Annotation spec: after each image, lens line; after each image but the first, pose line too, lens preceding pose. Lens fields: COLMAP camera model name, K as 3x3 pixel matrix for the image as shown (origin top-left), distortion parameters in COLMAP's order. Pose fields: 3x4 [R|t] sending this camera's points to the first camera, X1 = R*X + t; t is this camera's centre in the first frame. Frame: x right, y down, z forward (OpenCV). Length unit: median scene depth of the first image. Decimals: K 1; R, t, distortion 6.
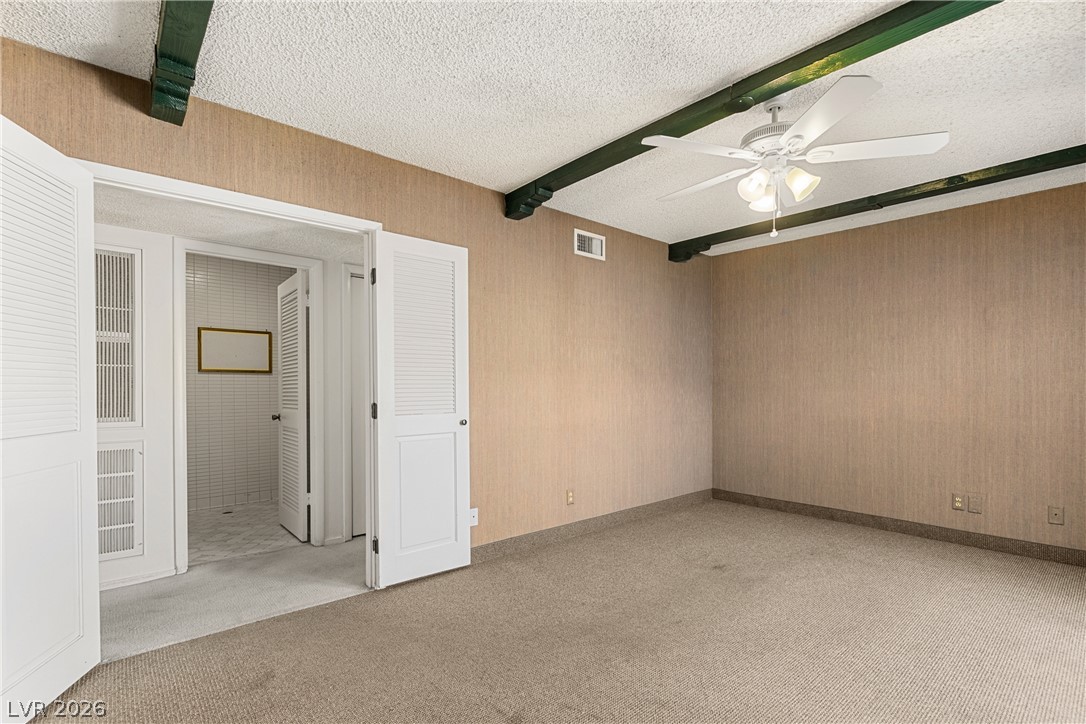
lens RADIAL K [[501.6, 0, 538.4], [0, 501.6, 390.3], [0, 0, 1]] dist [0.004010, -0.003060]
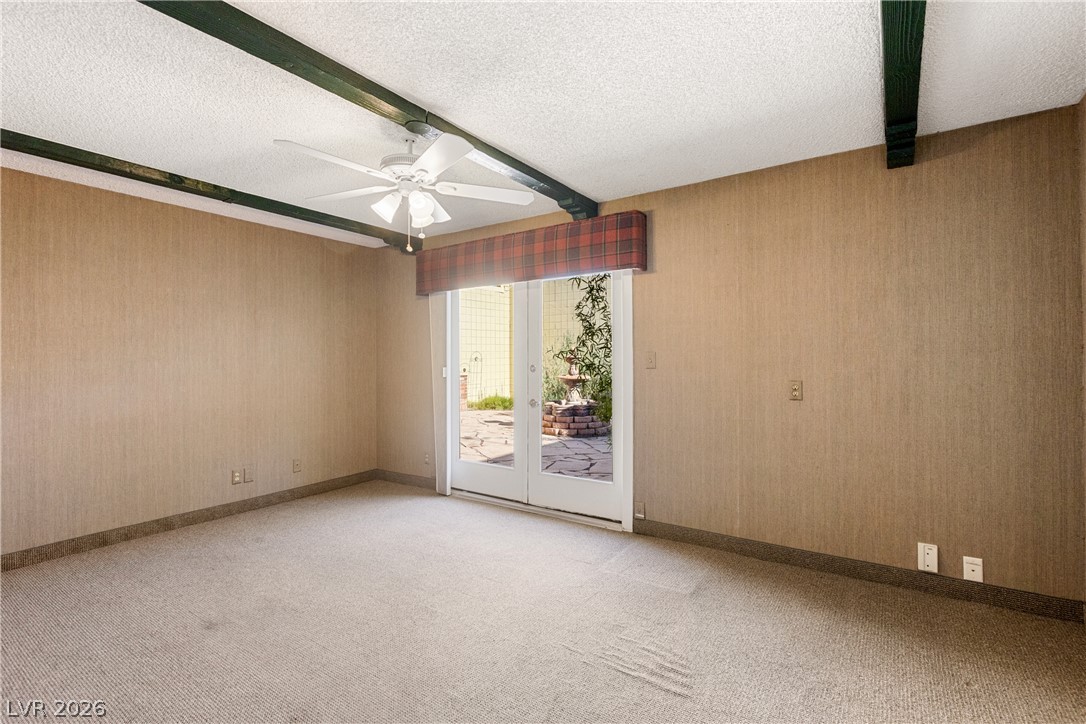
lens RADIAL K [[501.6, 0, 540.9], [0, 501.6, 356.5], [0, 0, 1]] dist [0.004010, -0.003060]
pose [[-0.257782, 0.004584, 0.966192, -0.424999], [0.019566, 0.999808, 0.000477, -0.035379], [-0.966005, 0.019027, -0.257823, 0.603381]]
